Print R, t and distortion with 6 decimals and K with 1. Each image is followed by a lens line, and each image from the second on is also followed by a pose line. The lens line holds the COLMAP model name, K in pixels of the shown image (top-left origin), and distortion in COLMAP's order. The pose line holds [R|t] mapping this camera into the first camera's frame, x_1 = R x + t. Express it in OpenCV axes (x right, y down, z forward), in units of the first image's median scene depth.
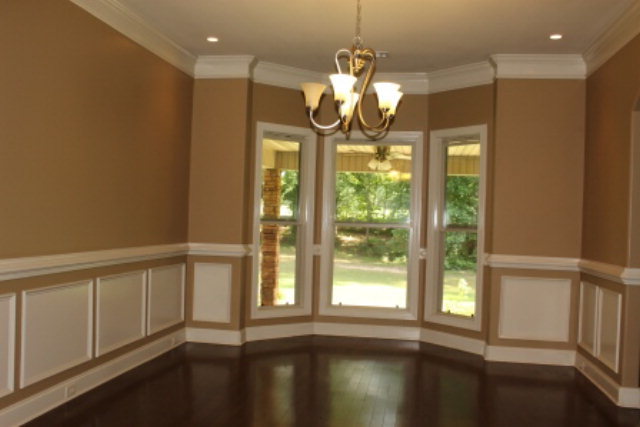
lens RADIAL K [[548.4, 0, 320.0], [0, 548.4, 213.5], [0, 0, 1]] dist [-0.092255, 0.007836]
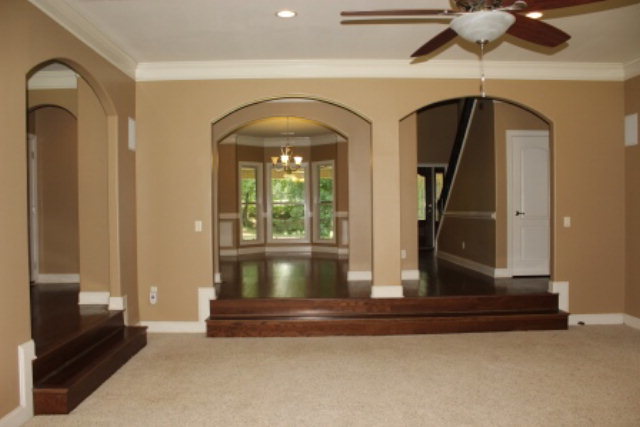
lens RADIAL K [[548.4, 0, 320.0], [0, 548.4, 213.5], [0, 0, 1]] dist [-0.092255, 0.007836]
pose [[0.978101, -0.048919, 0.202299, -0.249874], [0.046267, 0.998770, 0.017818, 0.030012], [-0.202922, -0.008068, 0.979162, -1.316889]]
